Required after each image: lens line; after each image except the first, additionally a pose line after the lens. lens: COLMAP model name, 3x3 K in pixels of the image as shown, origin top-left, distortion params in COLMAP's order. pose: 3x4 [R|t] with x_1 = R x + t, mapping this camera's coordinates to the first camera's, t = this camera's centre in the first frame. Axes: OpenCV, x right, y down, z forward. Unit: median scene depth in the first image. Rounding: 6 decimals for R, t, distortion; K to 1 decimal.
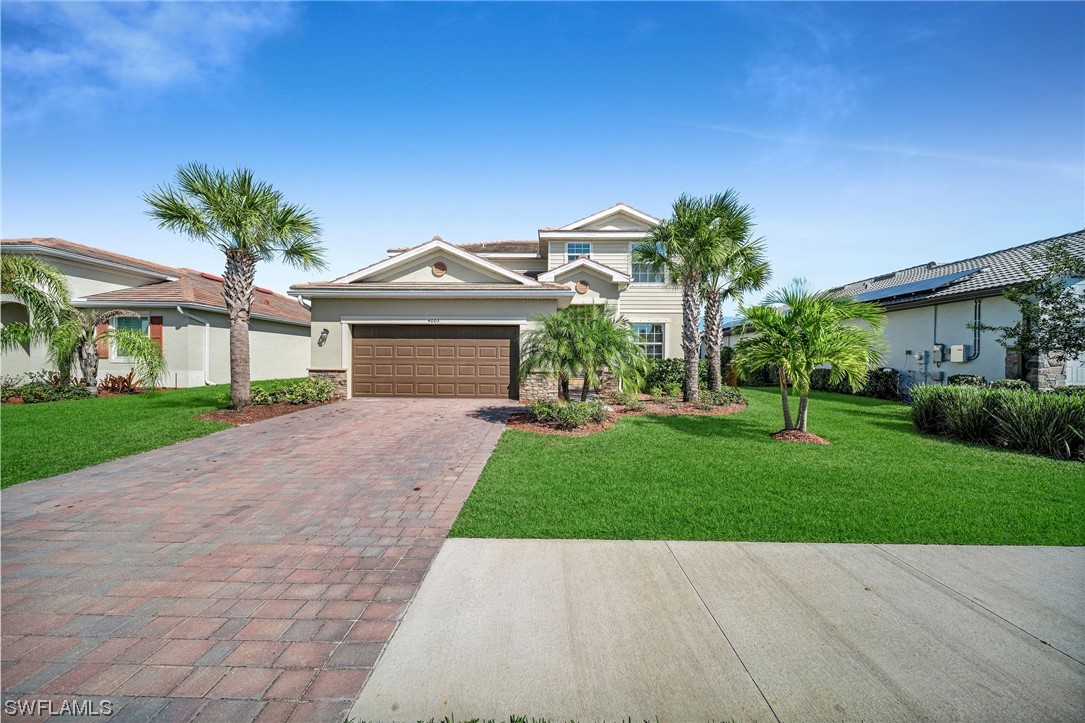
lens RADIAL K [[384.2, 0, 539.8], [0, 384.2, 362.6], [0, 0, 1]] dist [0.000492, -0.000203]
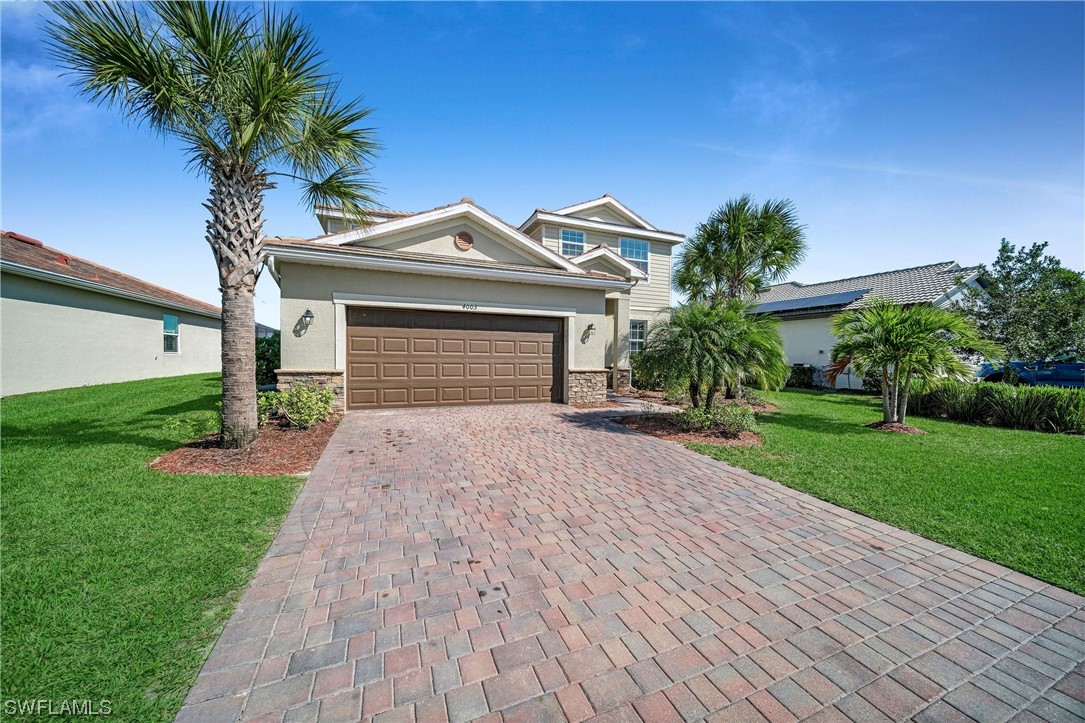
lens RADIAL K [[384.2, 0, 539.8], [0, 384.2, 362.6], [0, 0, 1]] dist [0.000492, -0.000203]
pose [[0.914675, -0.003516, 0.404175, -0.450137], [-0.004889, 0.999793, 0.019762, -0.012278], [-0.404161, -0.020052, 0.914468, 0.225296]]
